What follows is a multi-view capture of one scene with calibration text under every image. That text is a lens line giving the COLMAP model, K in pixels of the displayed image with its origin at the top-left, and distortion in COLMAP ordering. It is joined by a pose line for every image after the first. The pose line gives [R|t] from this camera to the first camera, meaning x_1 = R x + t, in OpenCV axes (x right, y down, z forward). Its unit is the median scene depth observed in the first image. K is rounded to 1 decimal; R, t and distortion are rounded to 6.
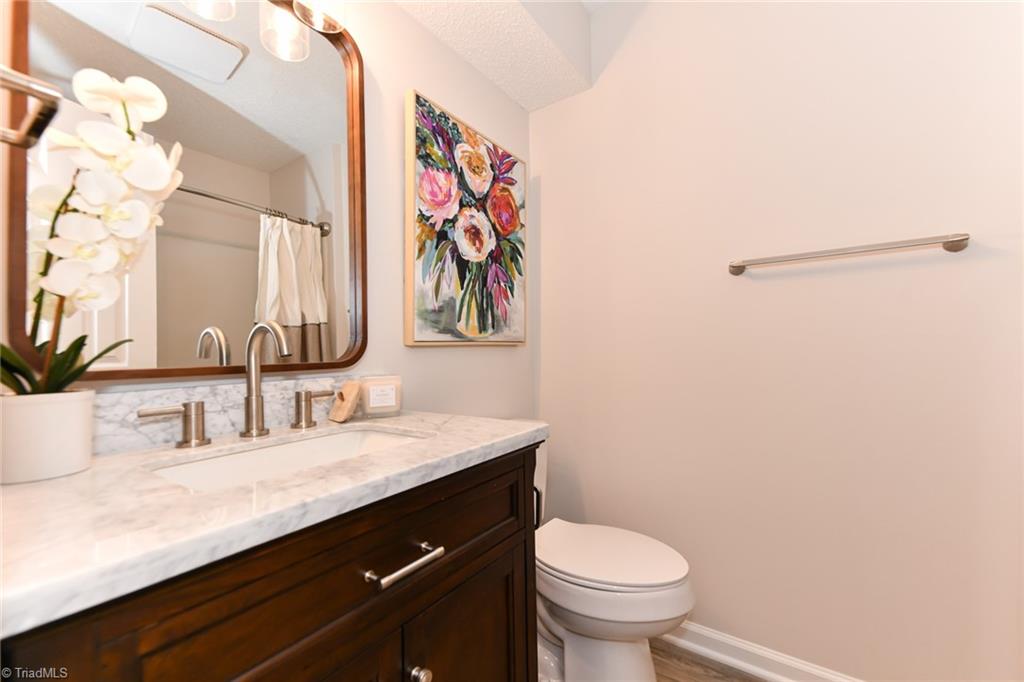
lens RADIAL K [[415.8, 0, 512.0], [0, 415.8, 341.0], [0, 0, 1]] dist [0.001667, 0.000002]
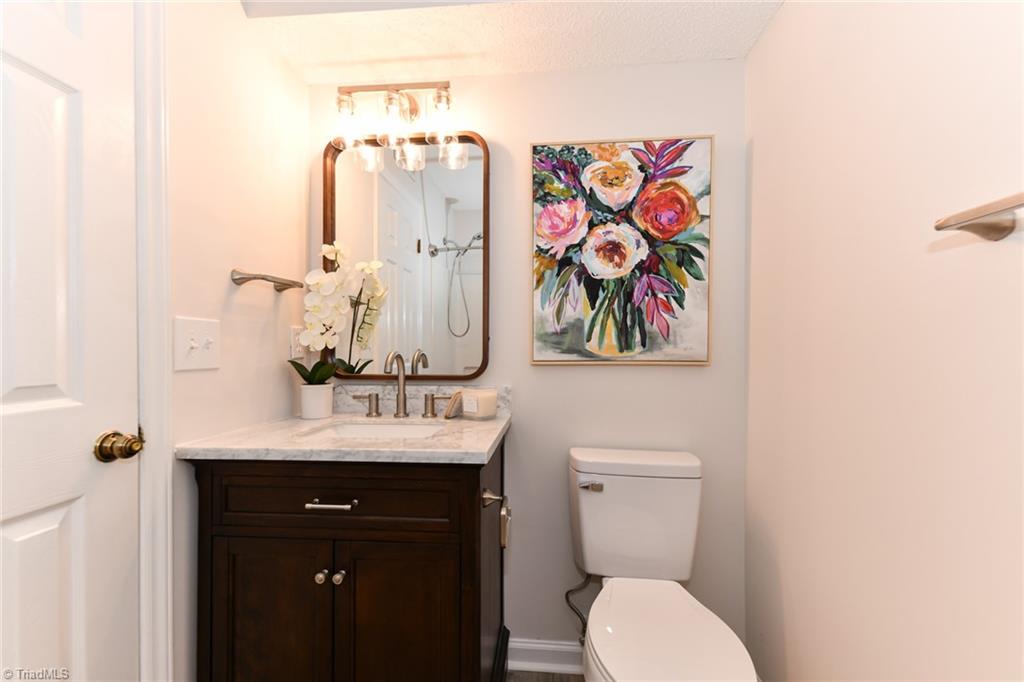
lens RADIAL K [[412.7, 0, 512.0], [0, 412.7, 341.0], [0, 0, 1]] dist [0.014481, 0.000059]
pose [[0.501007, 0.008021, -0.865406, 0.652888], [0.008364, 0.999865, 0.014109, -0.063427], [0.865403, -0.014307, 0.500872, 0.328514]]
